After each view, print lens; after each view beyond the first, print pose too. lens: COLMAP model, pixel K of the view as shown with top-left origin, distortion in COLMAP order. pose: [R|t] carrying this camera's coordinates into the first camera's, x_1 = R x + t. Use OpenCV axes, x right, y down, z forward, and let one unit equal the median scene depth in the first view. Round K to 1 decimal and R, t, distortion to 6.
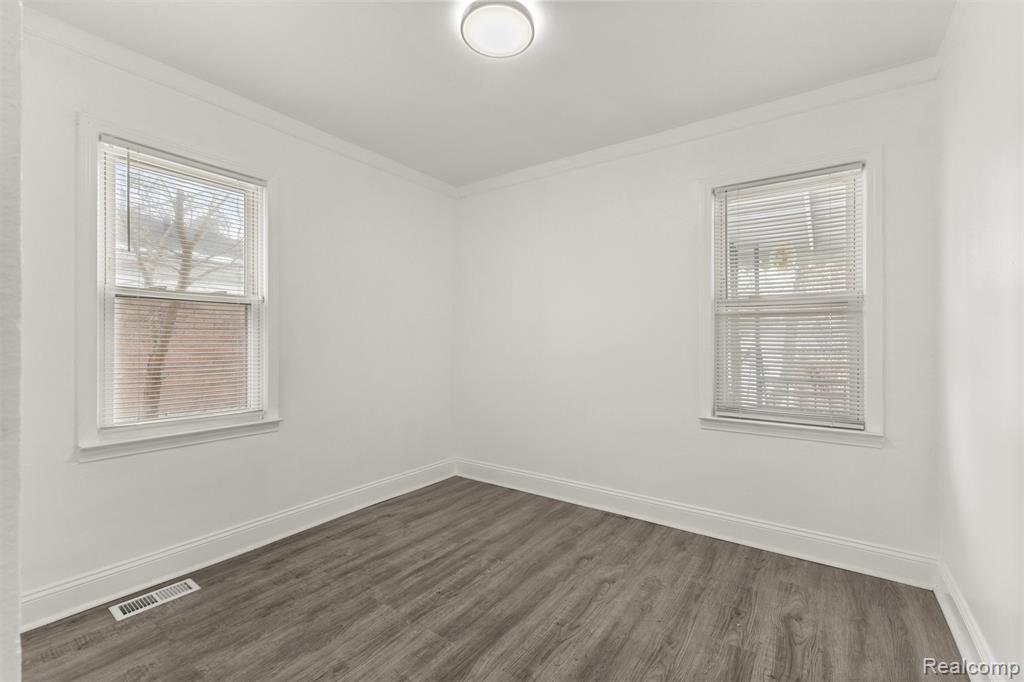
lens RADIAL K [[439.7, 0, 509.1], [0, 439.7, 341.8], [0, 0, 1]] dist [0.005158, 0.000298]
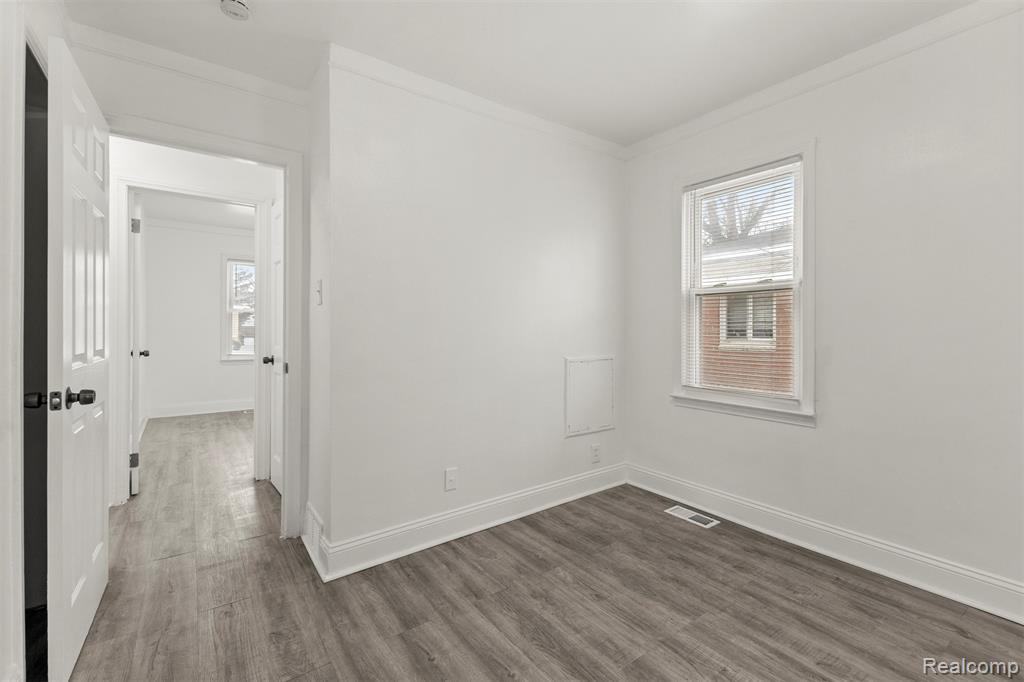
lens RADIAL K [[439.7, 0, 511.7], [0, 439.7, 333.0], [0, 0, 1]] dist [0.005158, 0.000298]
pose [[-0.319285, 0.011621, -0.947587, 0.610299], [0.000448, 0.999927, 0.012112, 0.001314], [0.947659, 0.003443, -0.319267, 0.851632]]
